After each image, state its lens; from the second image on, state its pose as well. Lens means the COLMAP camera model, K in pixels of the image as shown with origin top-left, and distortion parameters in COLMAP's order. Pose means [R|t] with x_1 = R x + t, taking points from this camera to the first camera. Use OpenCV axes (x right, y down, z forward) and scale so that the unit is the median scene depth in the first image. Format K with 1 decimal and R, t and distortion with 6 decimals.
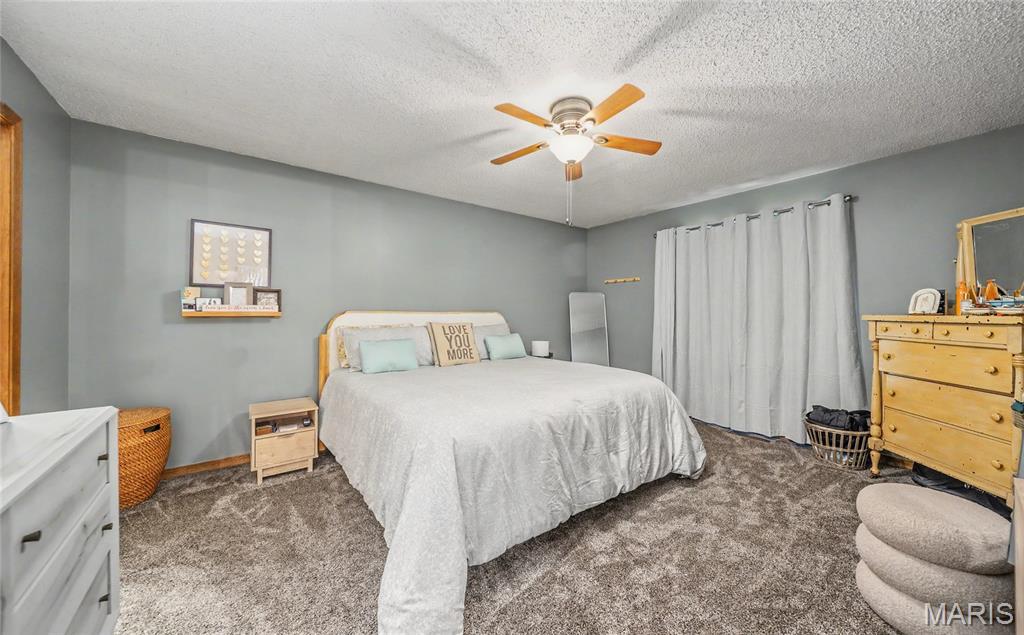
lens RADIAL K [[360.0, 0, 516.4], [0, 360.0, 316.6], [0, 0, 1]] dist [-0.000621, -0.003265]
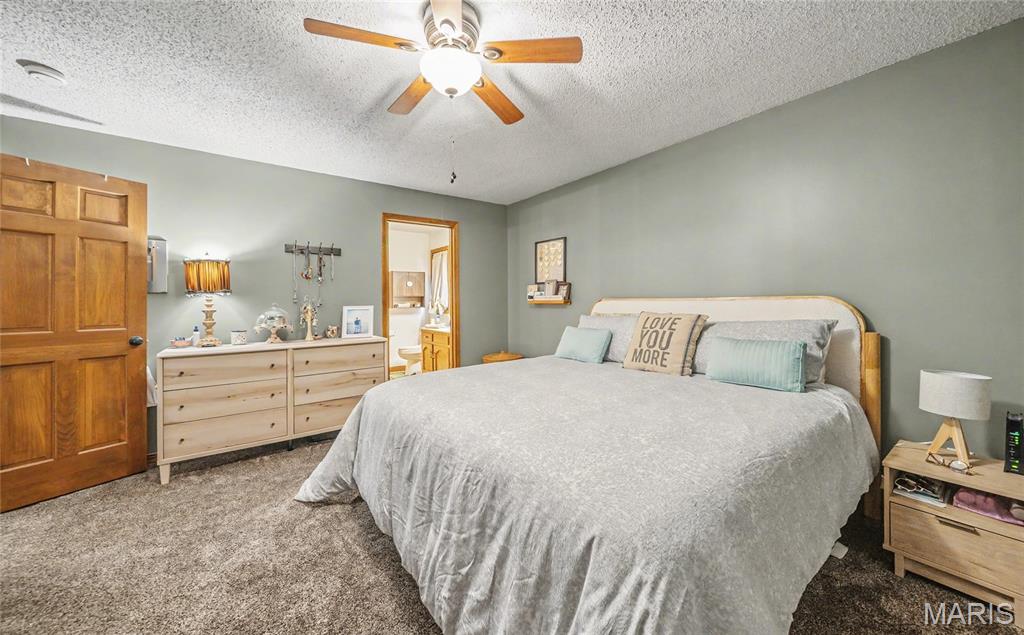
lens RADIAL K [[360.0, 0, 516.4], [0, 360.0, 316.6], [0, 0, 1]] dist [-0.000621, -0.003265]
pose [[-0.014839, 0.039190, -0.999122, 0.665612], [-0.006517, 0.999207, 0.039290, -0.003824], [0.999869, 0.007094, -0.014572, 0.877353]]
